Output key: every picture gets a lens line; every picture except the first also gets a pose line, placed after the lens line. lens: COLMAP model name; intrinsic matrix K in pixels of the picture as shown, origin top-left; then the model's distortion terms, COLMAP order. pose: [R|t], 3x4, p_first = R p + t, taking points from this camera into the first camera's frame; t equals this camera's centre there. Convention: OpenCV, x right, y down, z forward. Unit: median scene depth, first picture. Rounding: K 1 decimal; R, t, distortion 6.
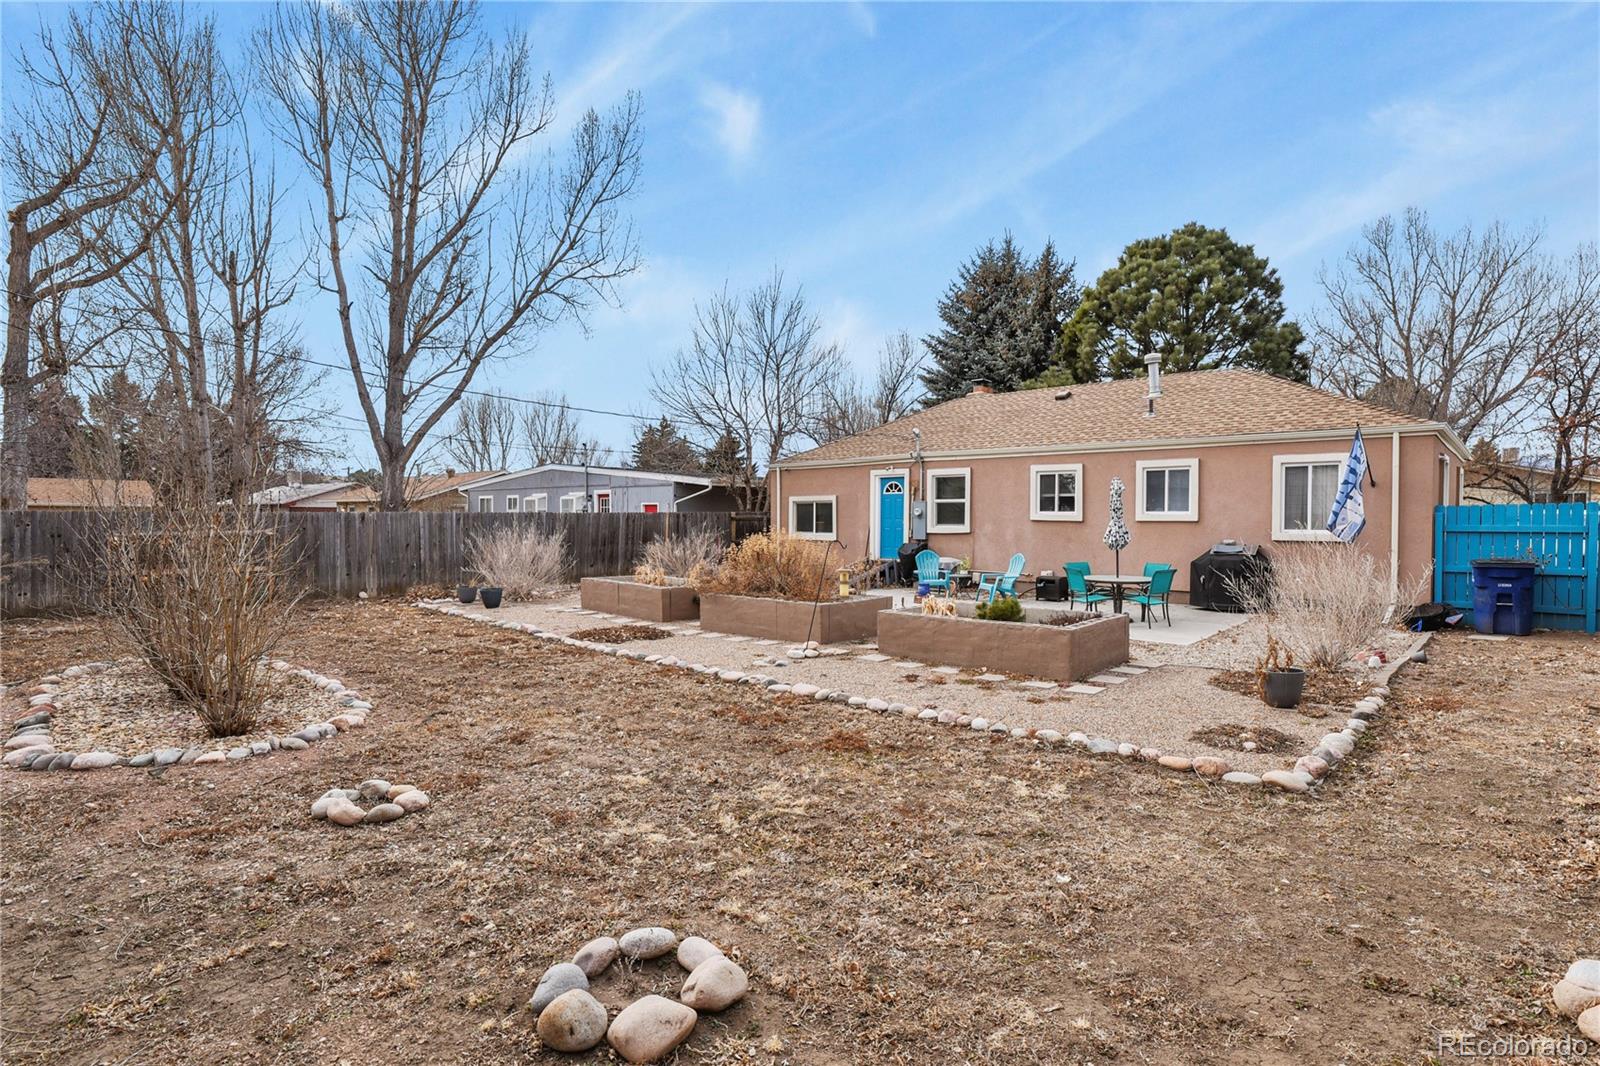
lens RADIAL K [[797.1, 0, 800.3], [0, 797.1, 531.6], [0, 0, 1]] dist [-0.007041, -0.000549]
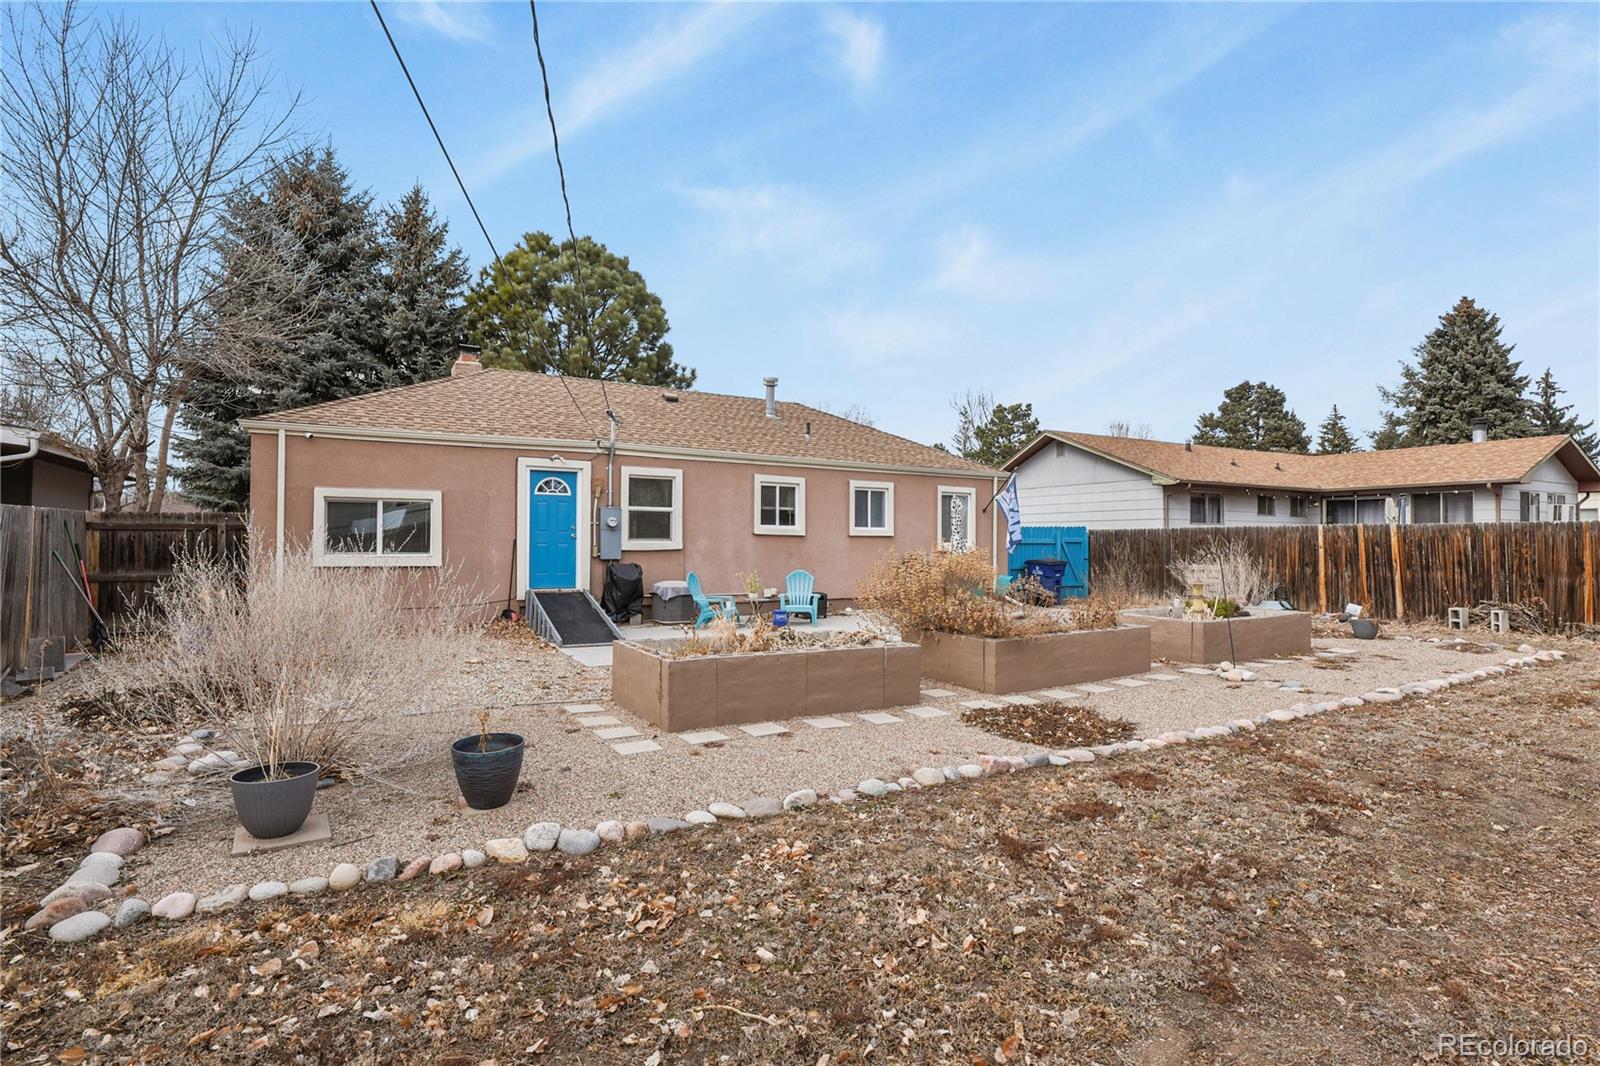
lens RADIAL K [[797.1, 0, 800.7], [0, 797.1, 530.4], [0, 0, 1]] dist [-0.007041, -0.000549]
pose [[0.289108, 0.012567, 0.957214, -0.528211], [0.009045, 0.999833, -0.015858, -0.003728], [-0.957254, 0.013243, 0.288946, 0.644232]]
